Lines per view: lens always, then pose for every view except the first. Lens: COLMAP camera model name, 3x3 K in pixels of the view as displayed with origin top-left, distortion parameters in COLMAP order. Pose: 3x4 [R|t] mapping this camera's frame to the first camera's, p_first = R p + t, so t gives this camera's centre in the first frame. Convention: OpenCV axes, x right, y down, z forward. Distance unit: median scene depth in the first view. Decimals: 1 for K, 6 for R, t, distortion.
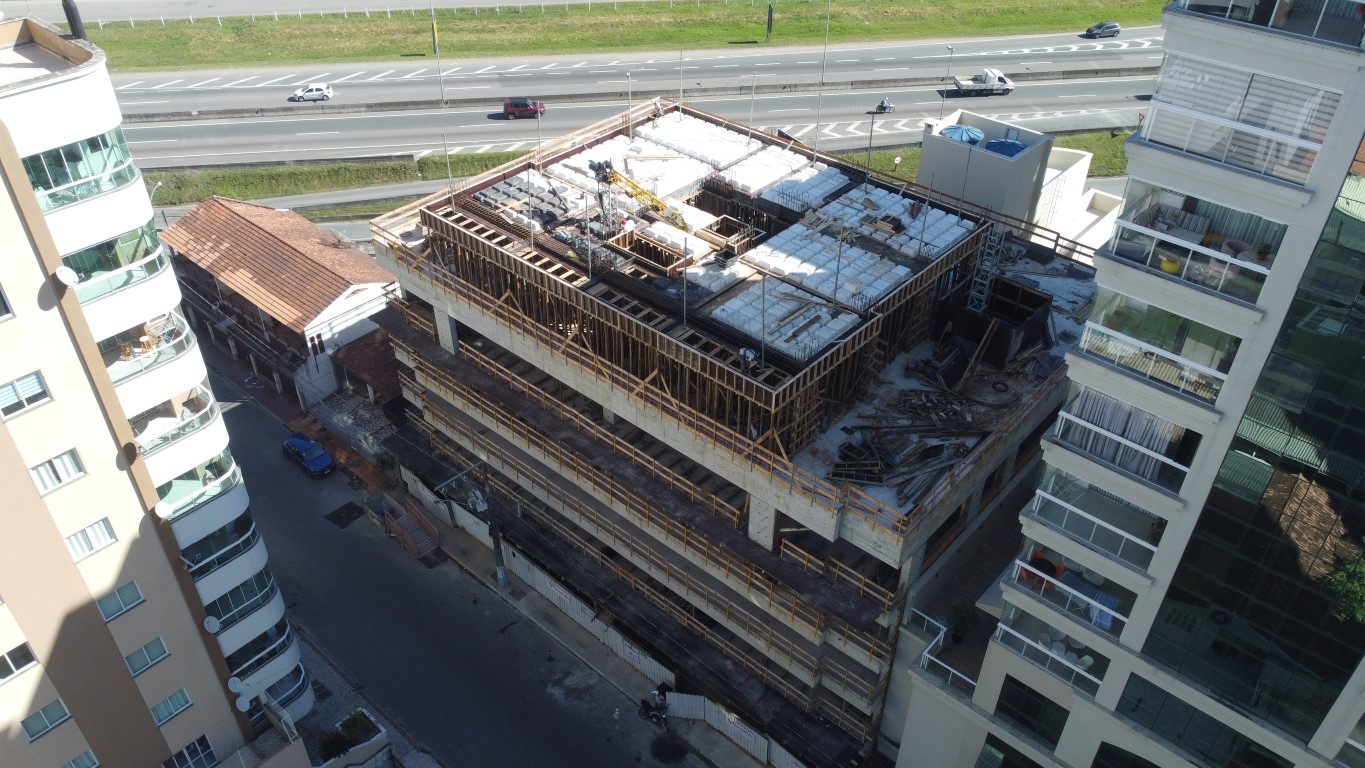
lens RADIAL K [[1029.5, 0, 682.5], [0, 1029.5, 384.0], [0, 0, 1]] dist [0.003444, 0.001238]
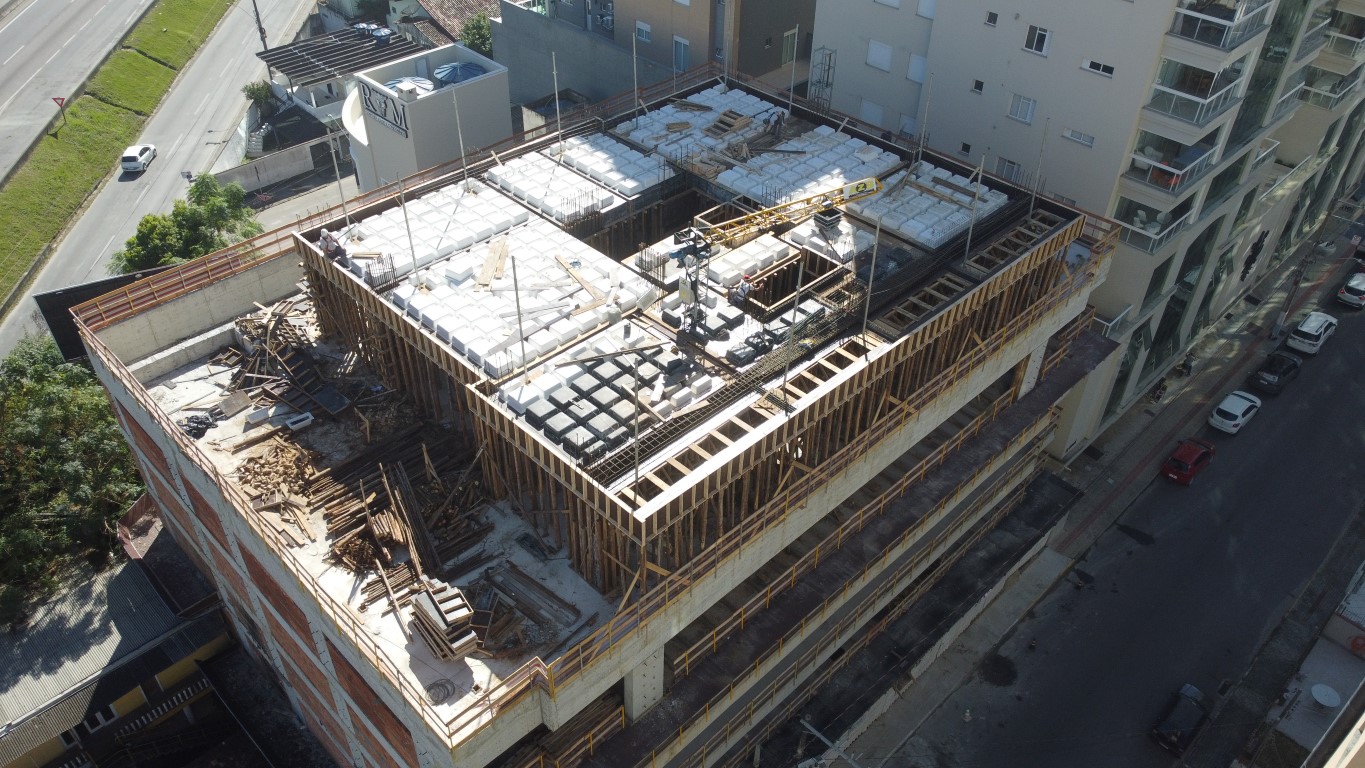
lens RADIAL K [[1029.5, 0, 682.5], [0, 1029.5, 384.0], [0, 0, 1]] dist [0.003444, 0.001238]
pose [[0.060940, -0.636349, 0.768991, -0.593679], [0.593424, 0.642575, 0.484711, -0.442864], [-0.802580, 0.426799, 0.416783, 0.735168]]
